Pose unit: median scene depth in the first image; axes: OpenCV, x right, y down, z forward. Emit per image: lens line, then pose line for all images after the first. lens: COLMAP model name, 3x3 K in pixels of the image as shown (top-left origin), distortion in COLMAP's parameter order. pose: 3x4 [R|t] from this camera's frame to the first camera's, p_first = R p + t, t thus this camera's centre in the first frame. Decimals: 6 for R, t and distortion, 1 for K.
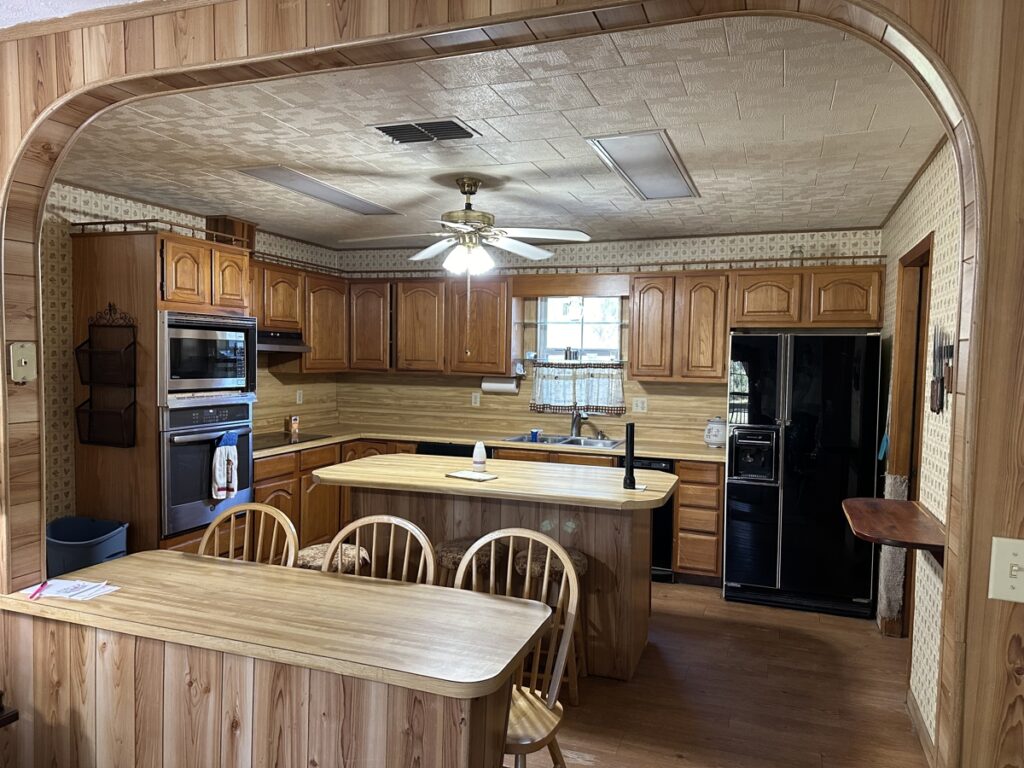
lens RADIAL K [[723.9, 0, 517.9], [0, 723.9, 394.0], [0, 0, 1]] dist [0.050396, -0.043165]
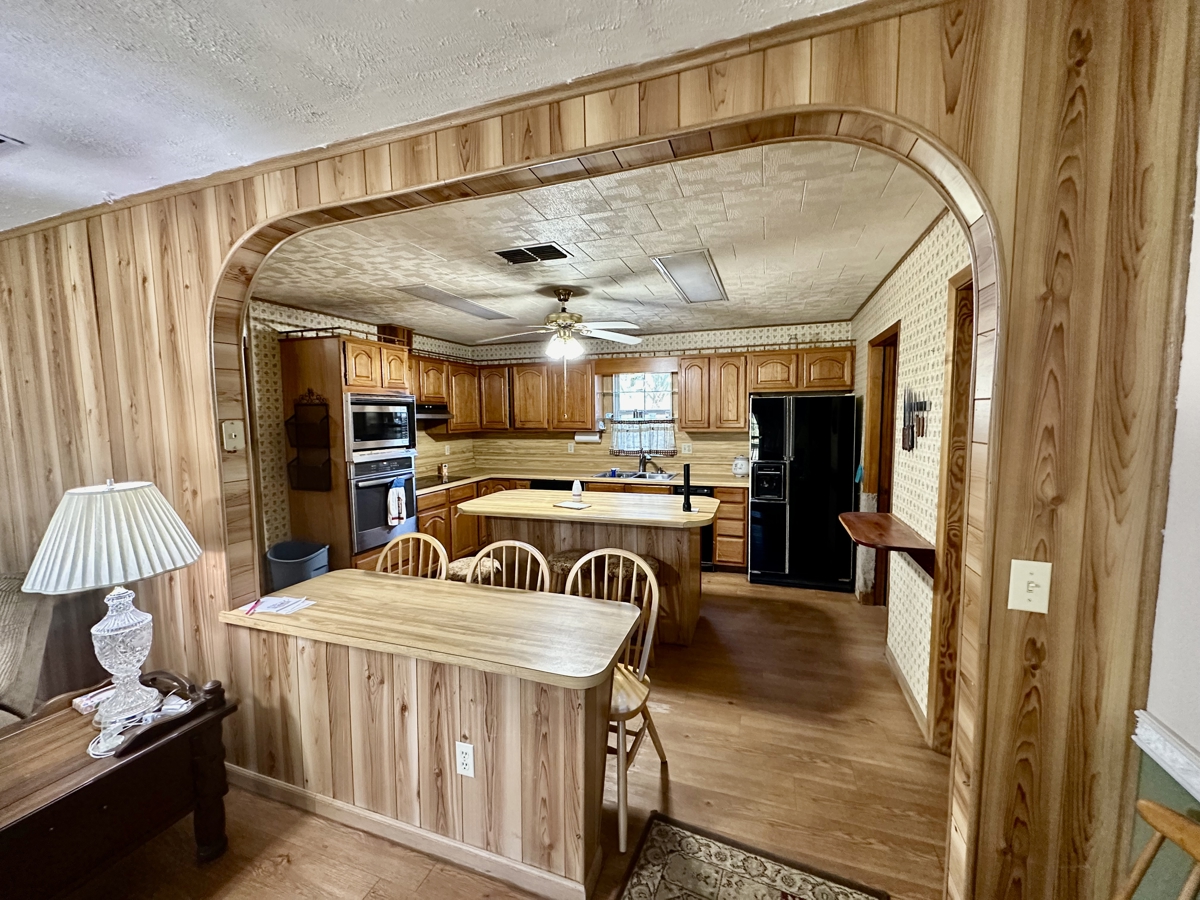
lens RADIAL K [[470.3, 0, 600.8], [0, 470.3, 450.0], [0, 0, 1]] dist [-0.000609, 0.000756]
pose [[0.999393, -0.030667, 0.016539, -0.023373], [0.030264, 0.999251, 0.024097, -0.013826], [-0.017266, -0.023582, 0.999573, 0.112897]]
